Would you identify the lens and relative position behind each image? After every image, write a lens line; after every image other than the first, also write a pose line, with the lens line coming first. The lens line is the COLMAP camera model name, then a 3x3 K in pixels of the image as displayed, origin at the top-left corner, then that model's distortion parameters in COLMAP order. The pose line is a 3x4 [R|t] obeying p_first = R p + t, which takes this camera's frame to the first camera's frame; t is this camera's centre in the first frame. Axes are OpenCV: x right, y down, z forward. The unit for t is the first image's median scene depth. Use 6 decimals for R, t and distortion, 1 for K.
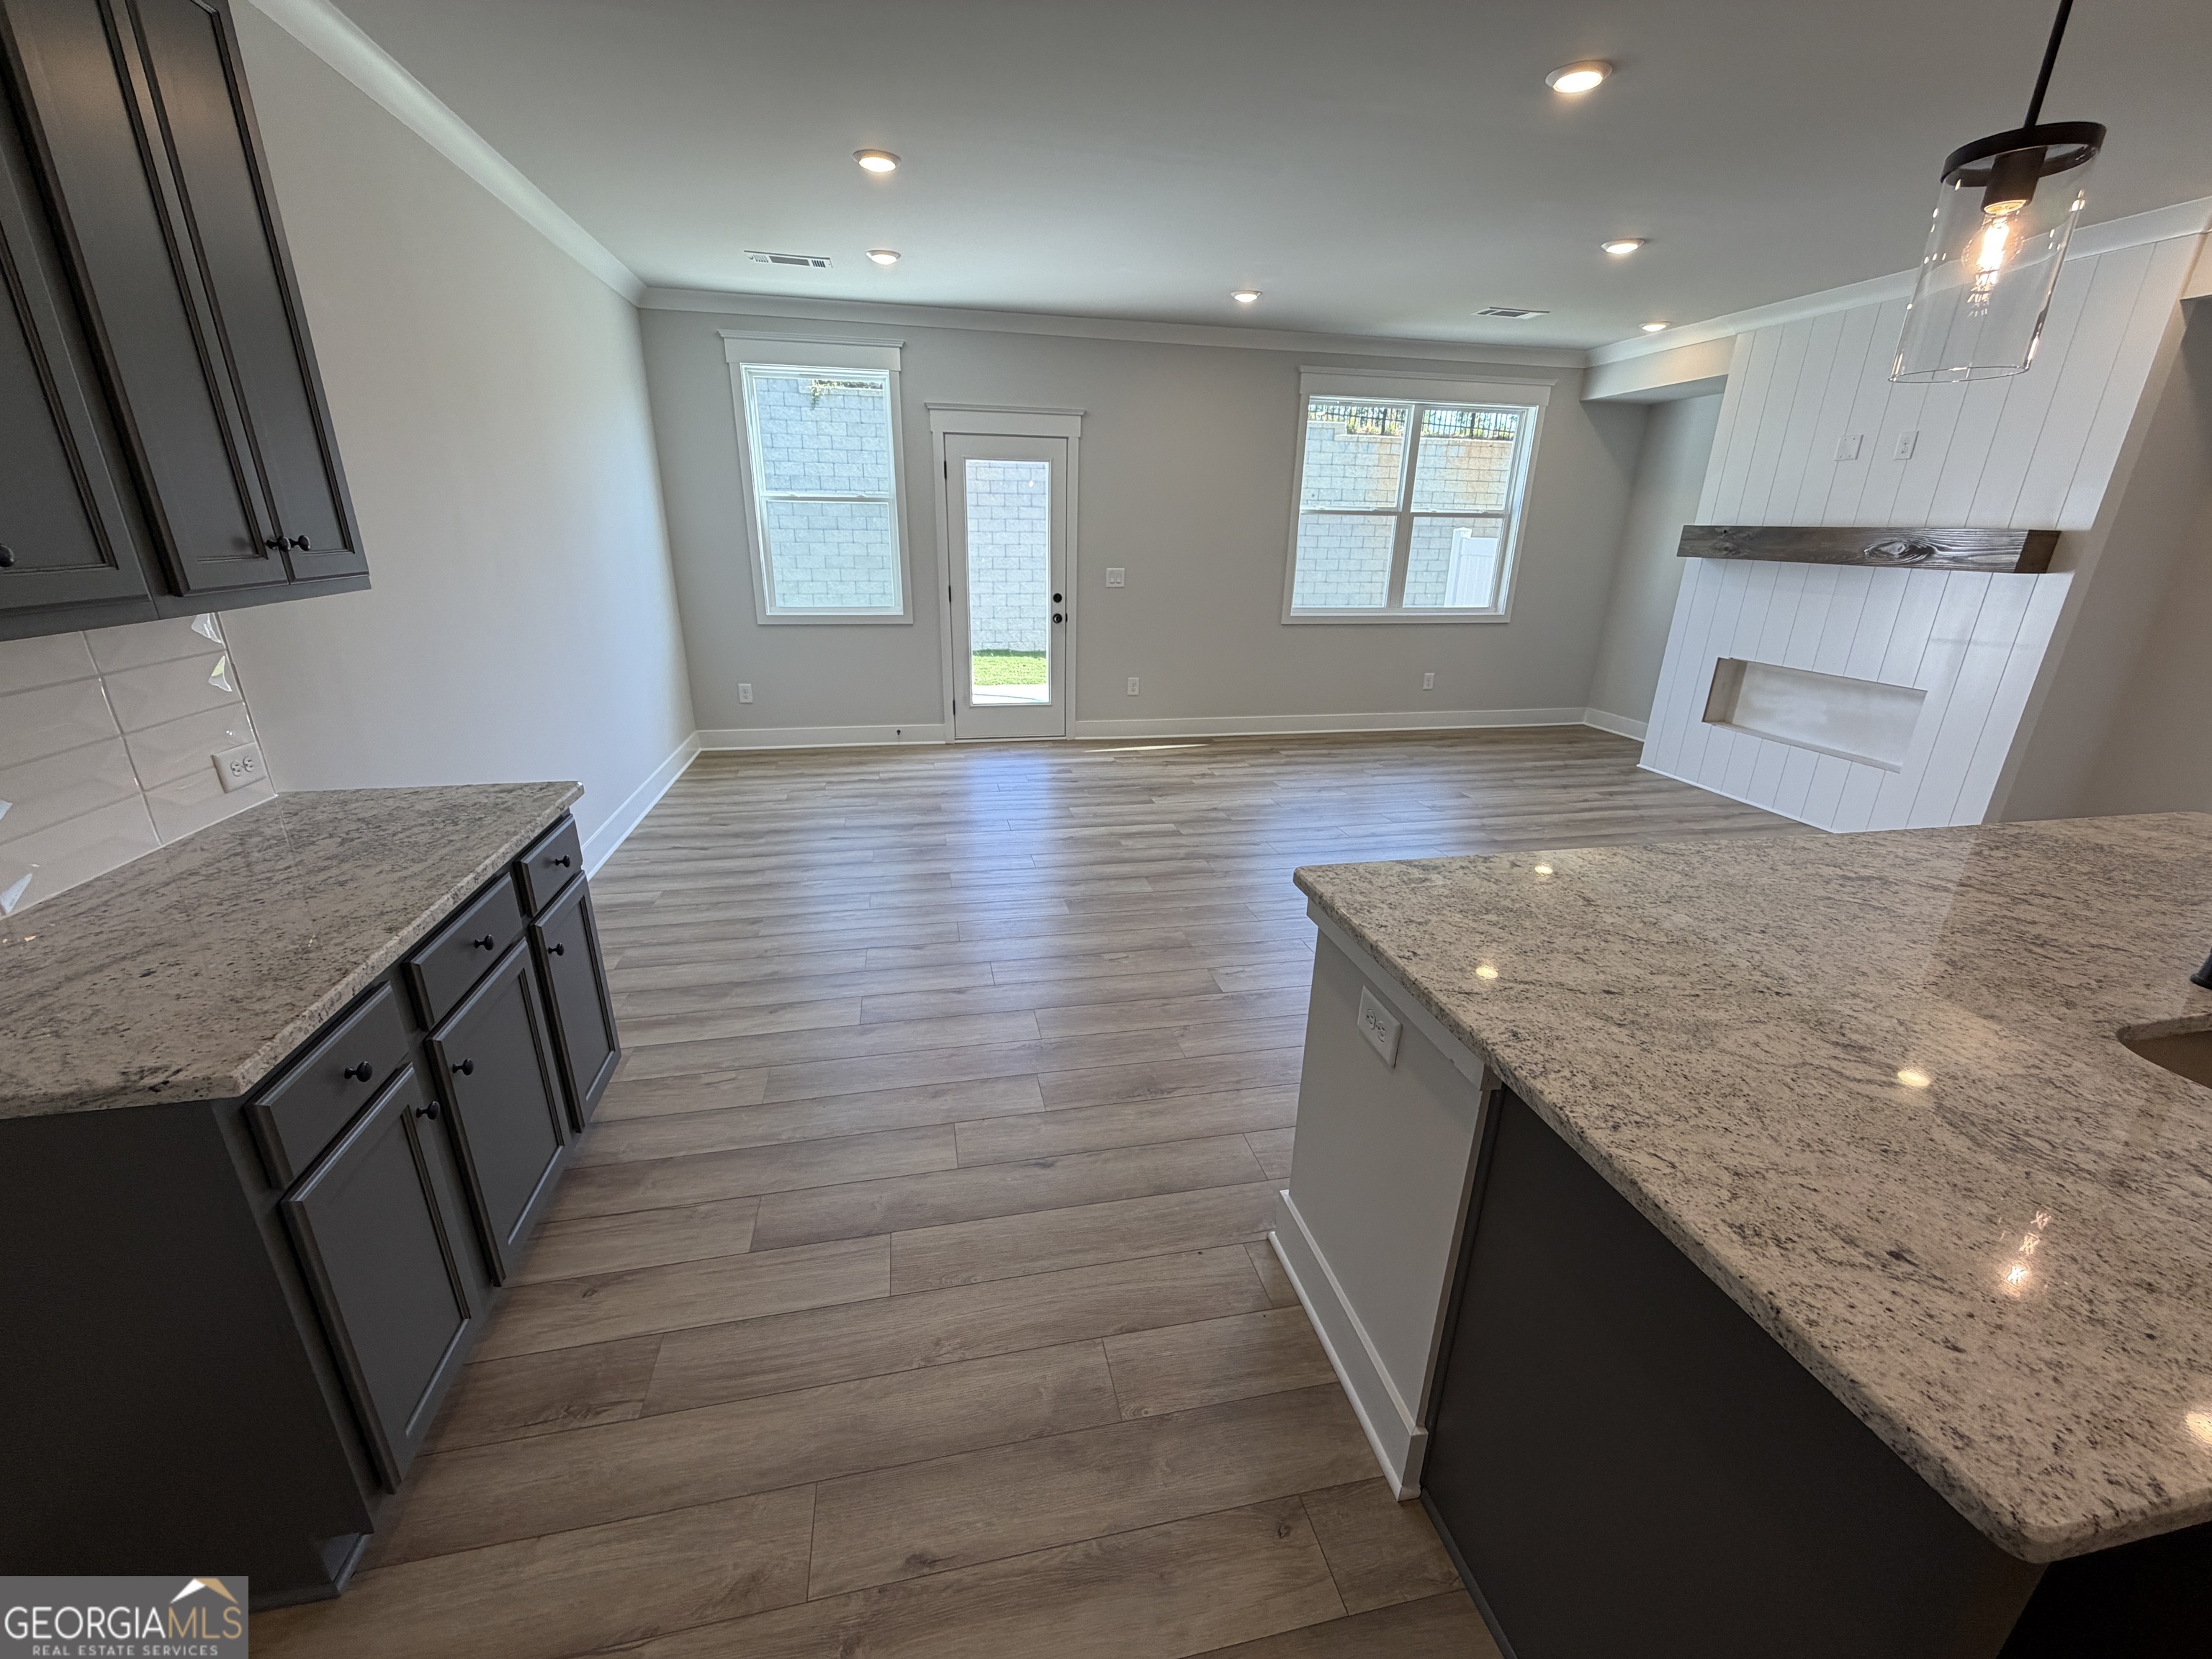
lens RADIAL K [[885.1, 0, 1099.9], [0, 885.1, 833.3], [0, 0, 1]] dist [0.000346, 0.000288]
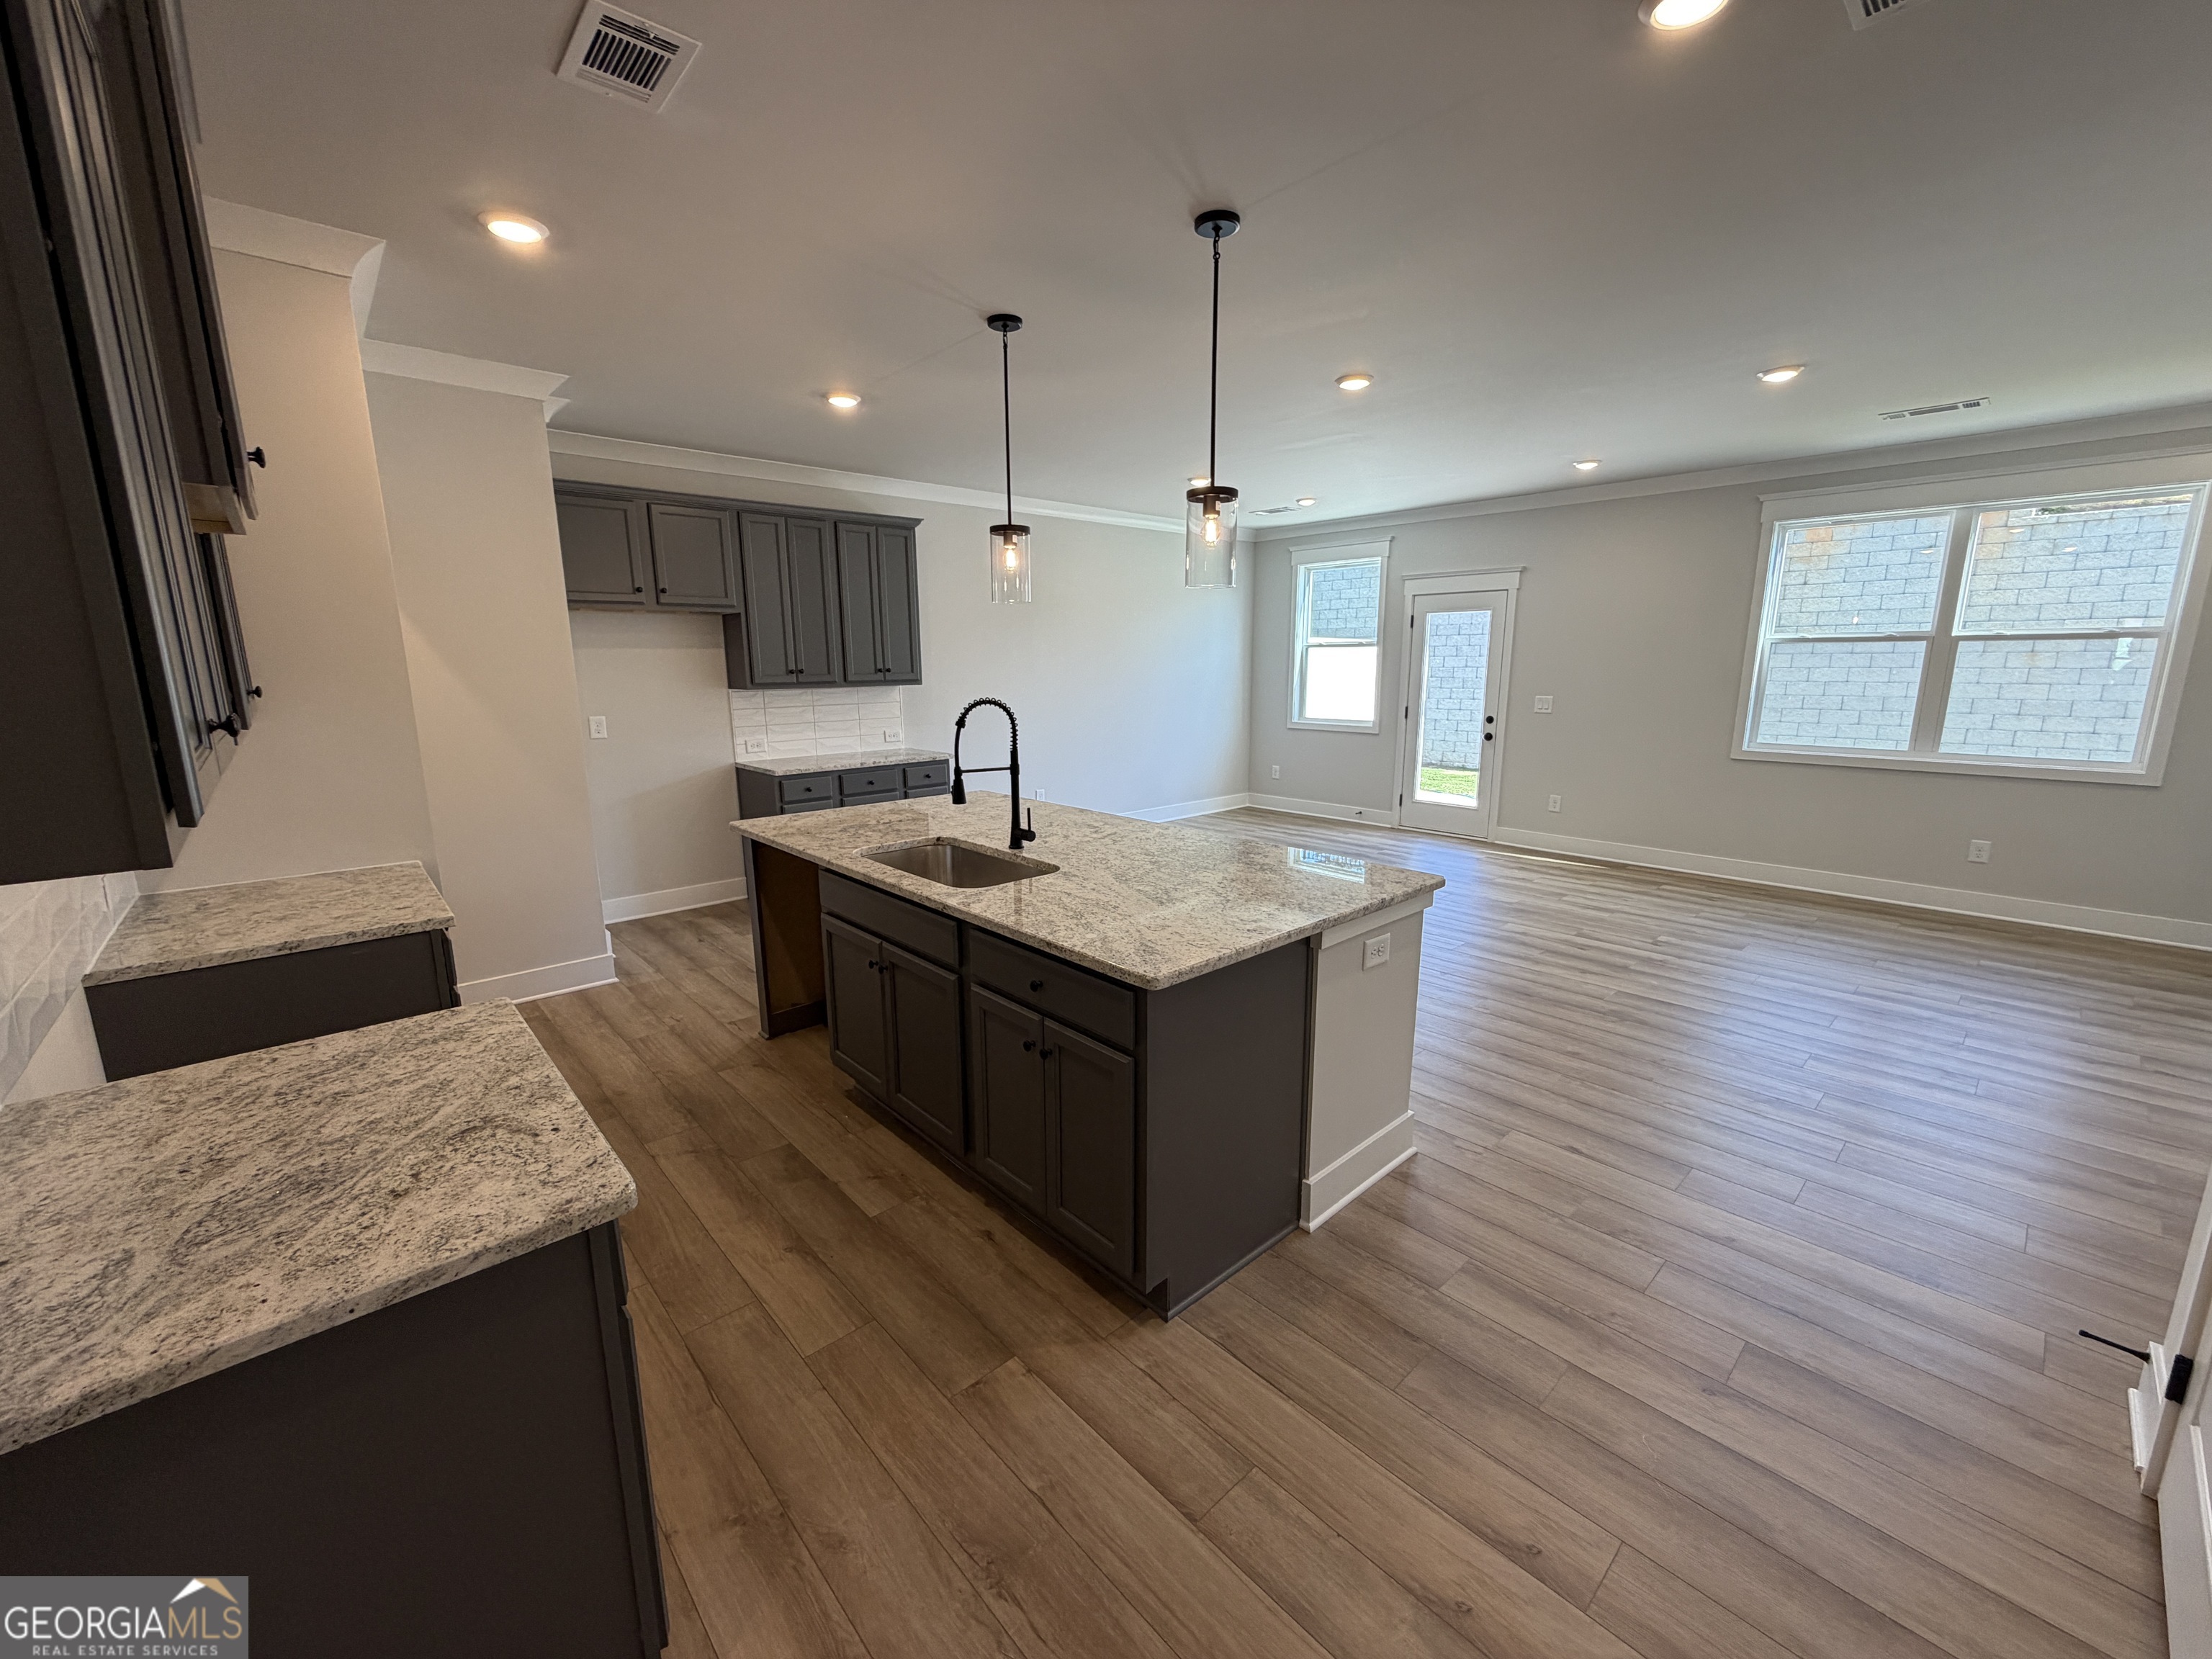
lens RADIAL K [[885.1, 0, 1103.1], [0, 885.1, 828.5], [0, 0, 1]] dist [0.000346, 0.000288]
pose [[0.510391, 0.143215, -0.847933, 0.731388], [-0.272970, 0.962021, -0.001822, 0.015217], [0.815468, 0.232390, 0.530100, -0.006602]]
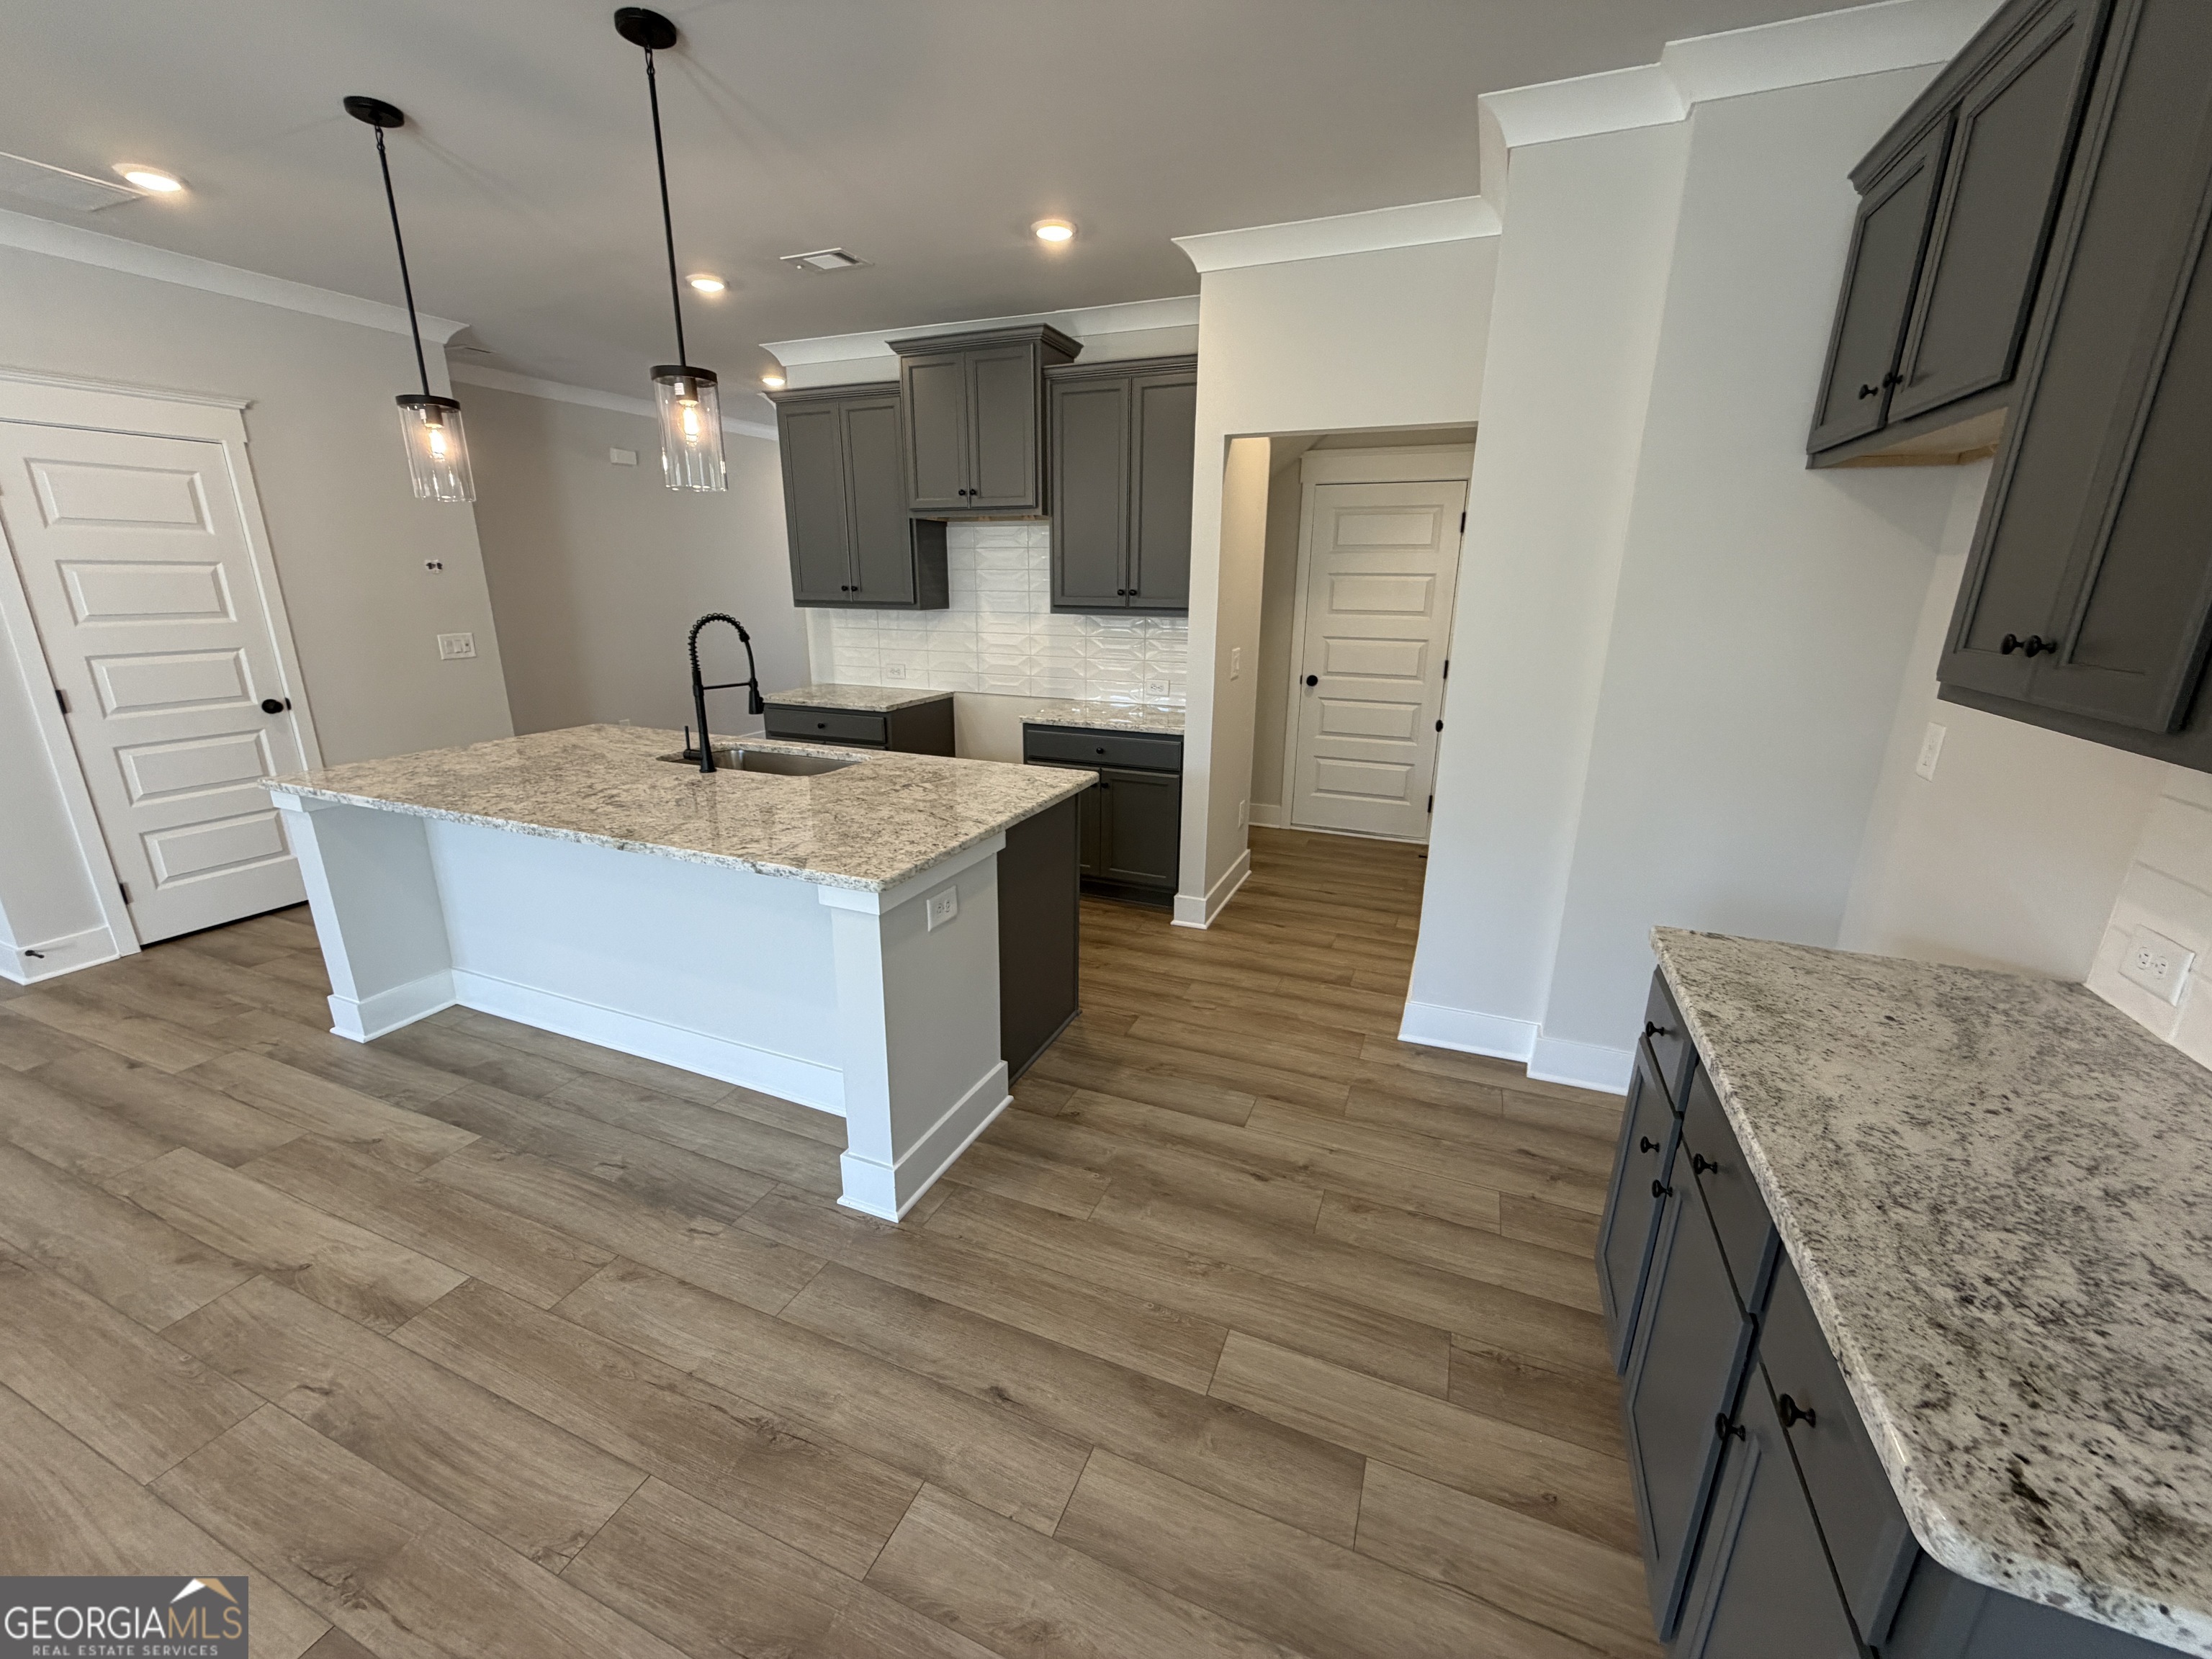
lens RADIAL K [[885.1, 0, 1113.1], [0, 885.1, 842.3], [0, 0, 1]] dist [0.000346, 0.000288]
pose [[-0.828496, -0.185626, 0.528334, -0.173791], [0.163804, 0.821866, 0.545623, -0.161533], [-0.535502, 0.538590, -0.650507, 0.443940]]
